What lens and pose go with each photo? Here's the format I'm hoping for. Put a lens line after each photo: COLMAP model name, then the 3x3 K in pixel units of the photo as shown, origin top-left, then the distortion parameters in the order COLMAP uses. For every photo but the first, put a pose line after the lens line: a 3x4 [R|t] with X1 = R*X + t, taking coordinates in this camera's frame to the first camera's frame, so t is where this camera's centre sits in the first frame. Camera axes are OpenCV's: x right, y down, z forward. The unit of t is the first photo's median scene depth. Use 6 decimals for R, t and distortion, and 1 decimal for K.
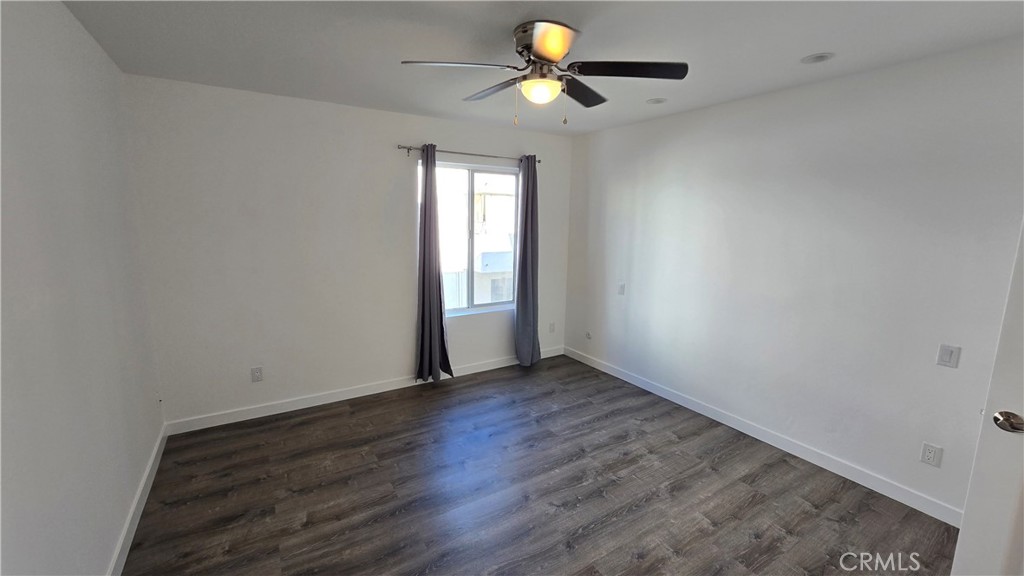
lens RADIAL K [[417.5, 0, 513.4], [0, 417.5, 290.7], [0, 0, 1]] dist [-0.006540, 0.001736]
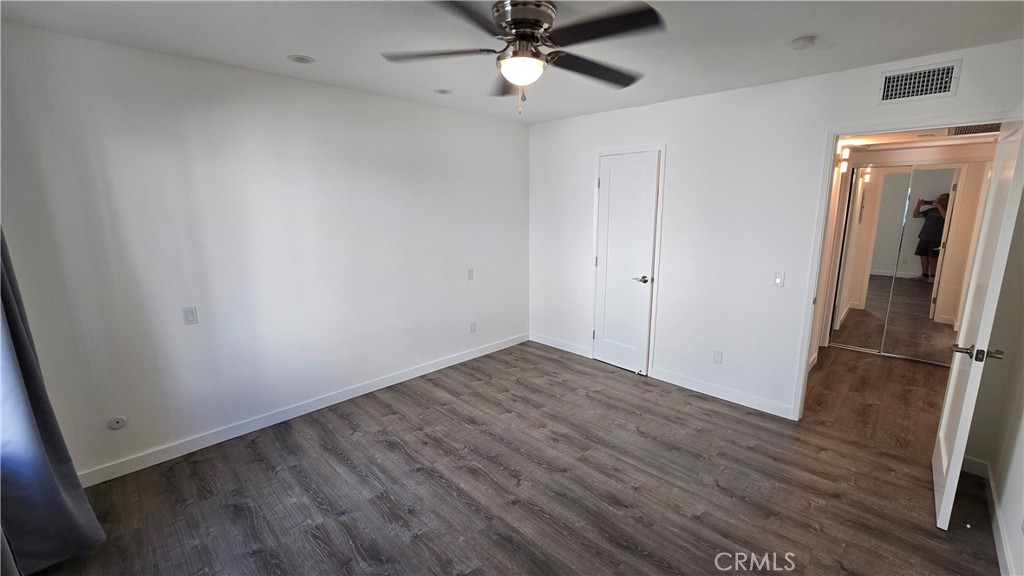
lens RADIAL K [[417.5, 0, 507.9], [0, 417.5, 281.2], [0, 0, 1]] dist [-0.006540, 0.001736]
pose [[-0.215578, -0.192293, 0.957366, -0.617404], [0.166642, 0.958792, 0.230104, -0.165790], [-0.962162, 0.209142, -0.174651, 0.851623]]
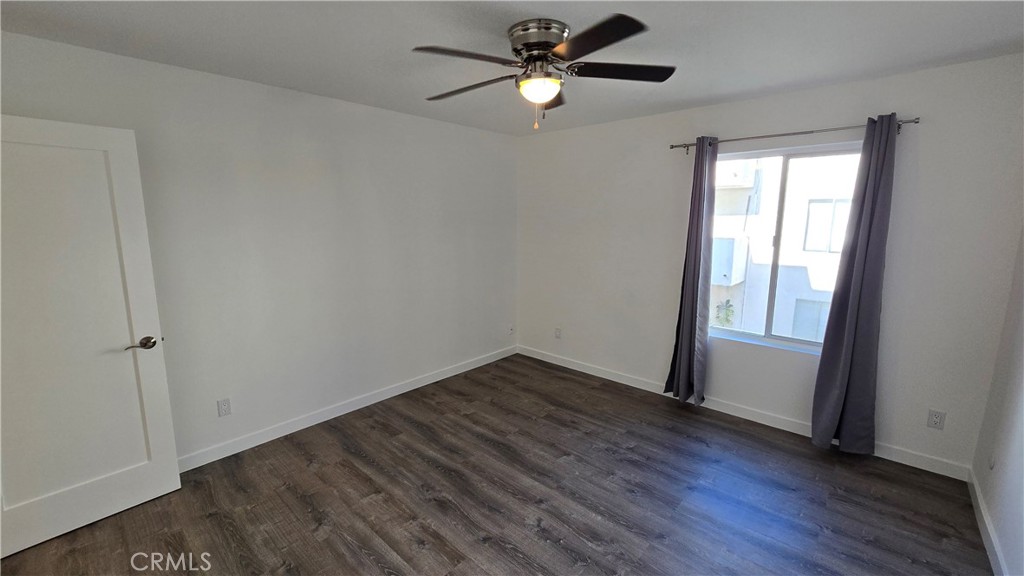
lens RADIAL K [[417.5, 0, 509.3], [0, 417.5, 293.7], [0, 0, 1]] dist [-0.006540, 0.001736]
pose [[0.258805, 0.160478, -0.952506, 0.693408], [-0.163442, 0.979159, 0.120560, -0.075132], [0.952001, 0.124478, 0.279640, 0.468642]]
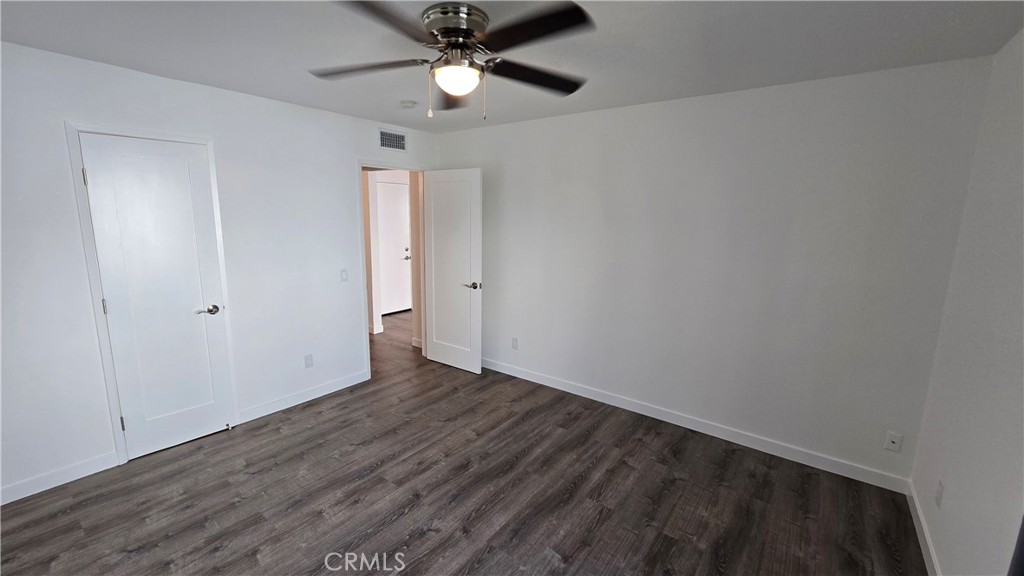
lens RADIAL K [[417.5, 0, 511.5], [0, 417.5, 282.8], [0, 0, 1]] dist [-0.006540, 0.001736]
pose [[-0.937338, 0.026172, -0.347437, 0.187900], [-0.090346, 0.944810, 0.314914, -0.241376], [0.336504, 0.326571, -0.883242, 1.310294]]
